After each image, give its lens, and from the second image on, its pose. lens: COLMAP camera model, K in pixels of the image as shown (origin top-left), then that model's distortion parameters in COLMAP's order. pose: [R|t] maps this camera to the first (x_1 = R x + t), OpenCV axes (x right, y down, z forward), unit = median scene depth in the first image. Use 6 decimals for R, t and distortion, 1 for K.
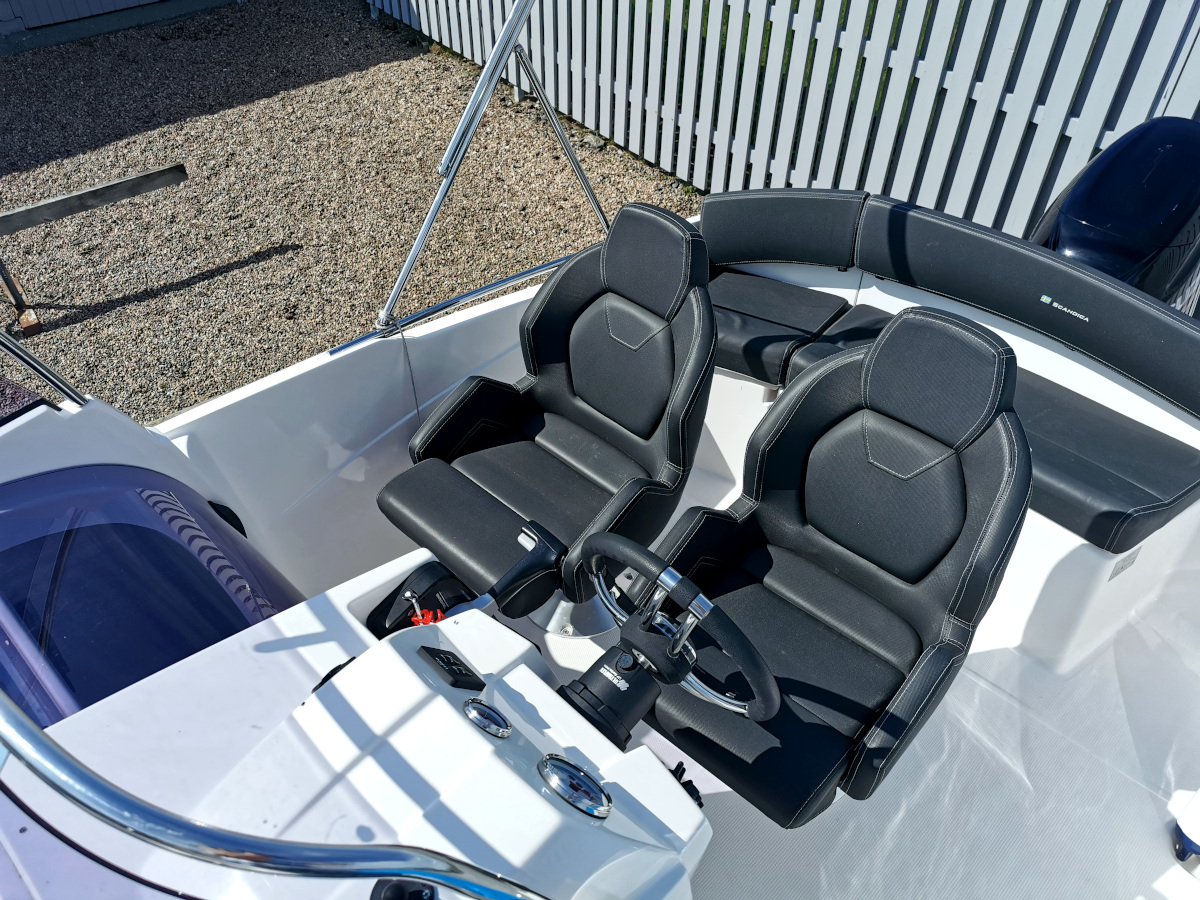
lens RADIAL K [[933.5, 0, 598.1], [0, 933.5, 454.9], [0, 0, 1]] dist [0.055469, -0.075963]
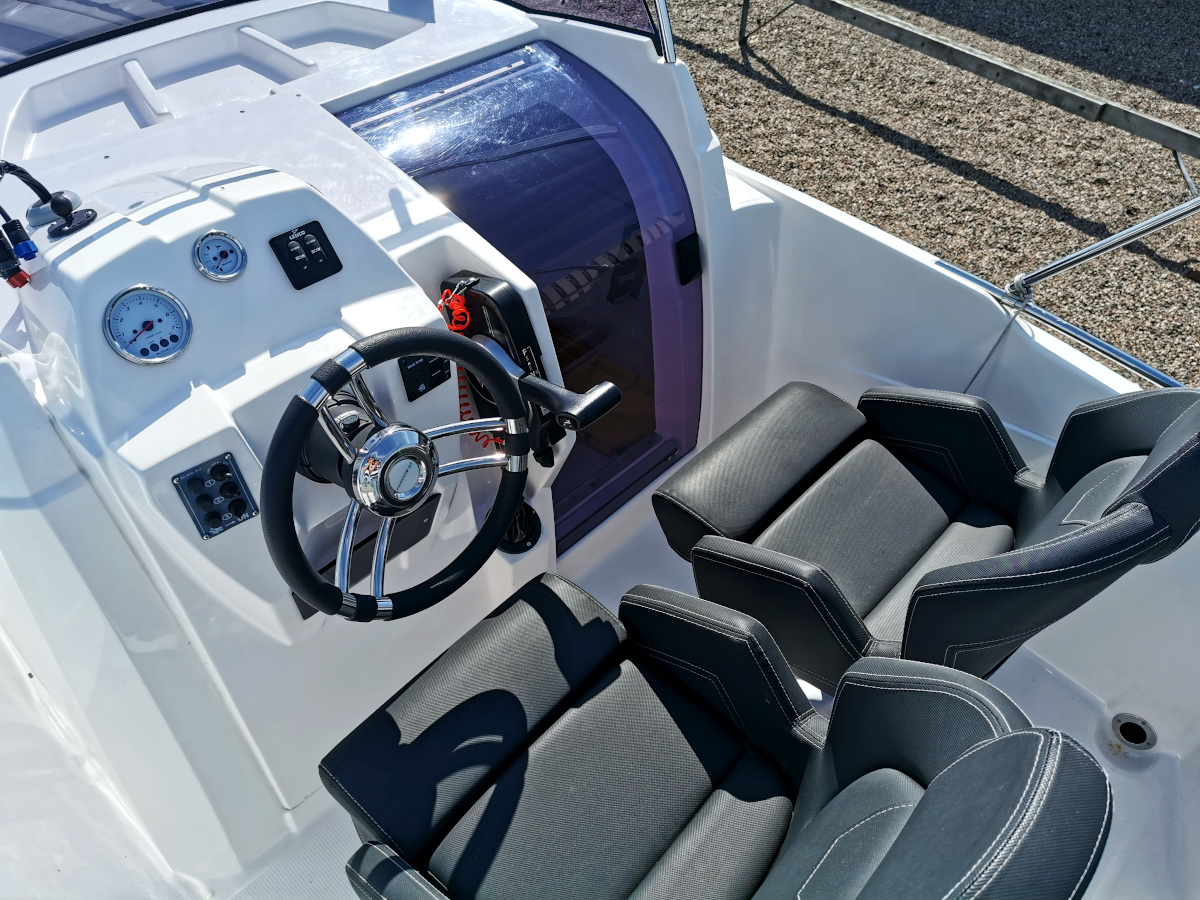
lens RADIAL K [[922.0, 0, 605.5], [0, 922.0, 446.3], [0, 0, 1]] dist [0.089942, -0.144981]
pose [[0.007461, 0.692640, -0.721245, 0.170147], [-0.685272, 0.528817, 0.500755, -0.093152], [0.728249, 0.490512, 0.478592, 0.182949]]
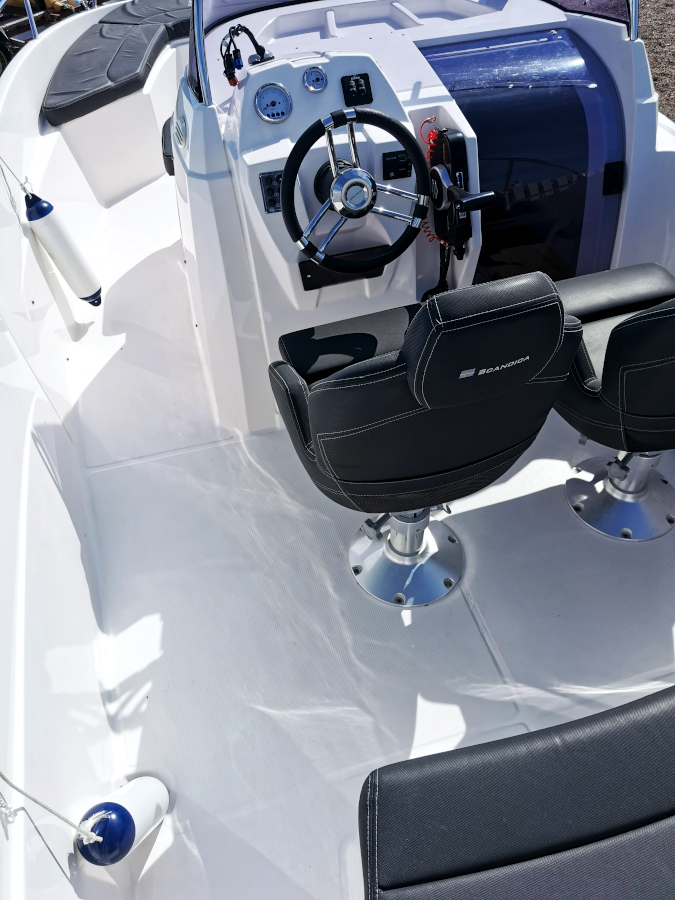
lens RADIAL K [[697.1, 0, 337.5], [0, 697.1, 450.0], [0, 0, 1]] dist [0.092812, -0.139007]
pose [[-0.515807, 0.613324, -0.598145, 0.285370], [-0.534439, 0.315316, 0.784188, -0.159119], [0.669566, 0.724161, 0.165142, 0.280949]]
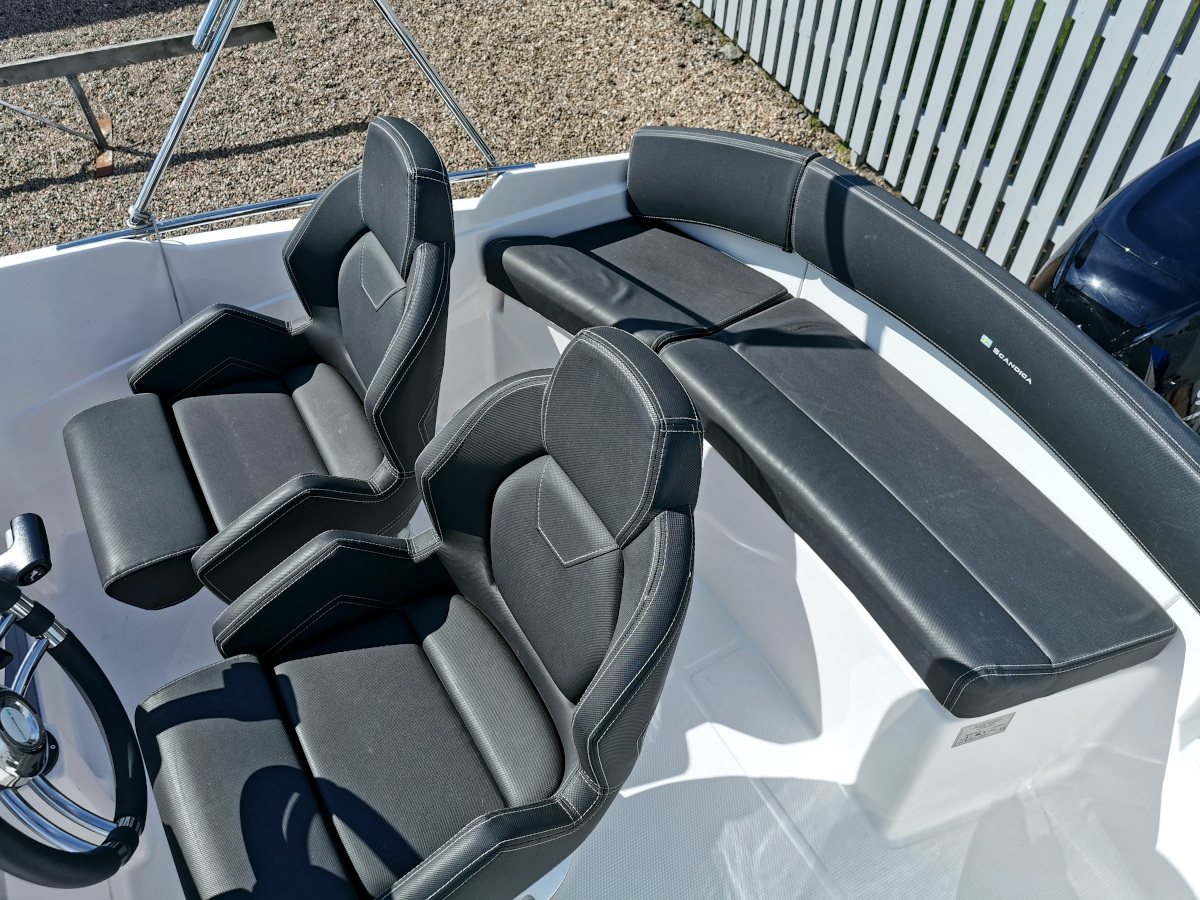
lens RADIAL K [[929.4, 0, 600.0], [0, 929.4, 450.0], [0, 0, 1]] dist [0.092812, -0.139007]
pose [[0.956693, 0.210513, -0.201055, 0.155532], [-0.192752, 0.975679, 0.104393, -0.044898], [0.218141, -0.061118, 0.974002, 0.104396]]
